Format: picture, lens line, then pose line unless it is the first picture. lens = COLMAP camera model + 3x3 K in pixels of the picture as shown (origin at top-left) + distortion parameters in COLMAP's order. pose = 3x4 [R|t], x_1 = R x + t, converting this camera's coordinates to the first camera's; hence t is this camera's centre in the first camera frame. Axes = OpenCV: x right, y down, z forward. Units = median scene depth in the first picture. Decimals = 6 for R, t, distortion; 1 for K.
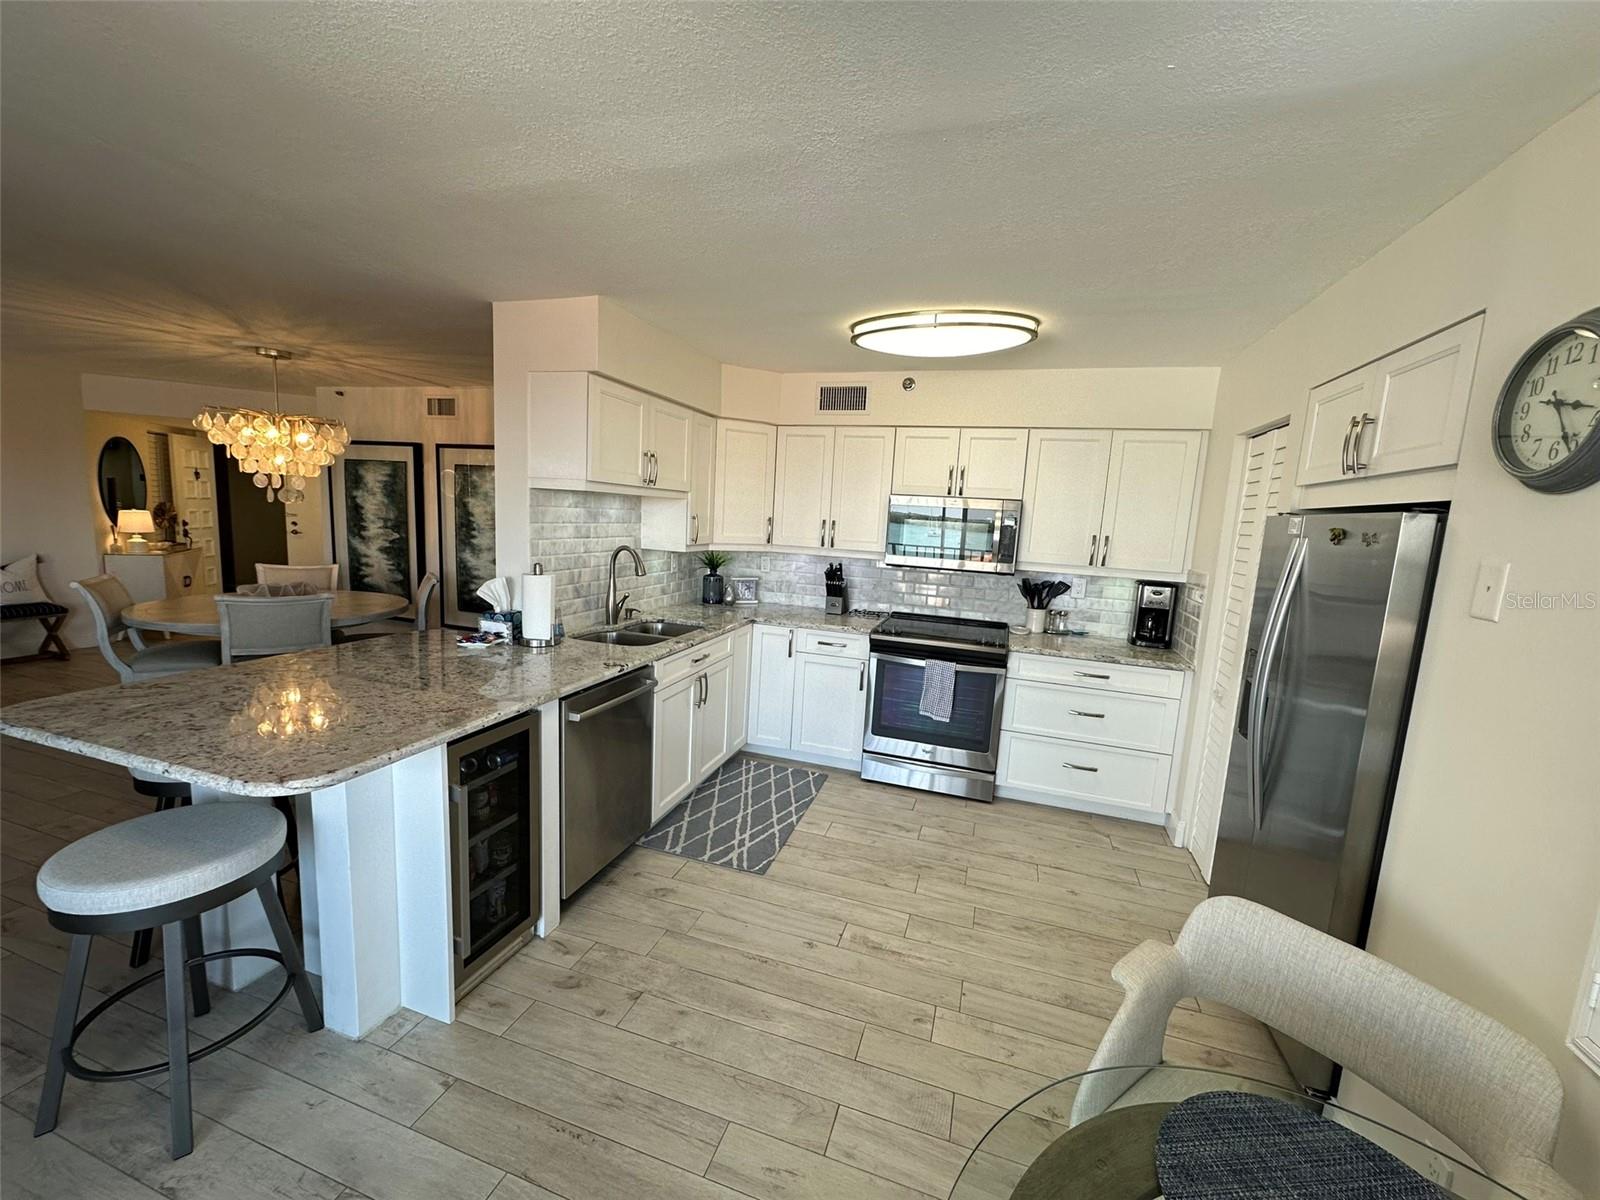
lens RADIAL K [[621.0, 0, 800.0], [0, 621.0, 600.0], [0, 0, 1]] dist [-0.000595, -0.000125]
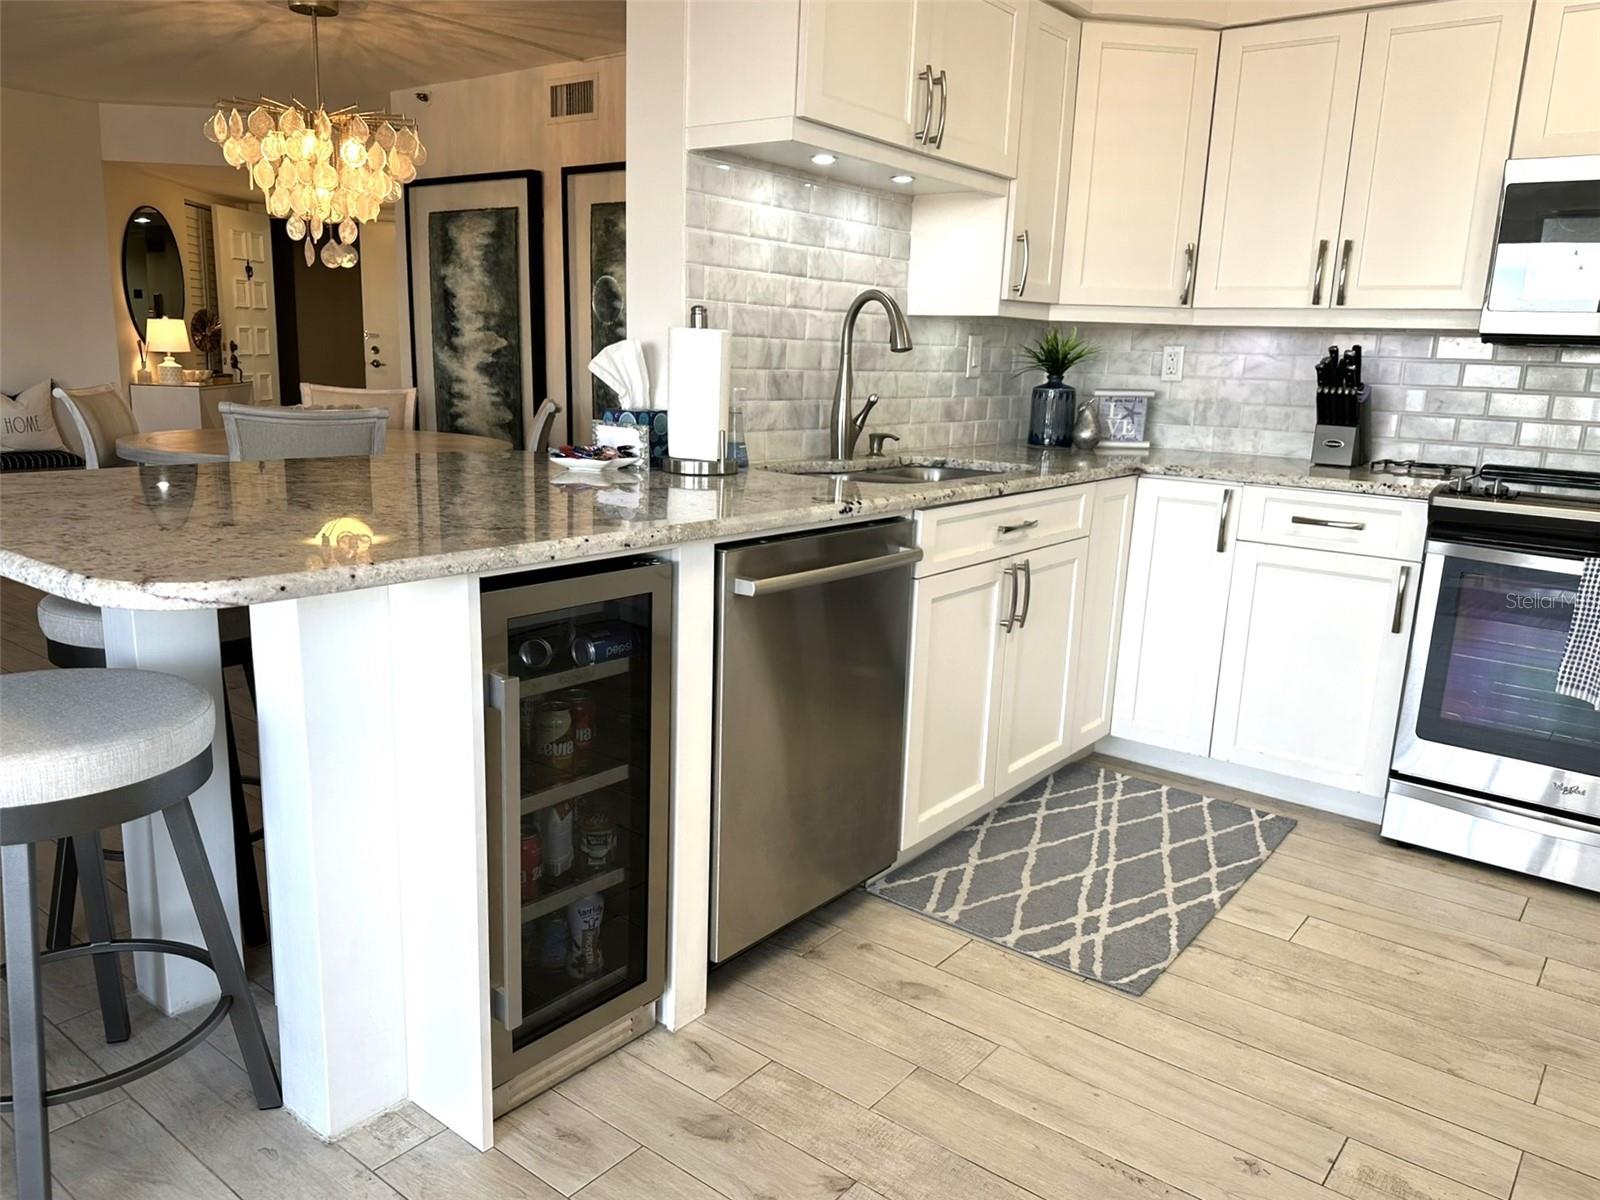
lens RADIAL K [[1146.8, 0, 800.0], [0, 1146.8, 600.0], [0, 0, 1]] dist [0.087315, -0.133068]
pose [[0.938279, 0.055840, -0.341343, -0.016142], [-0.034031, 0.996998, 0.069552, 0.093263], [0.344202, -0.053643, 0.937362, 0.131483]]
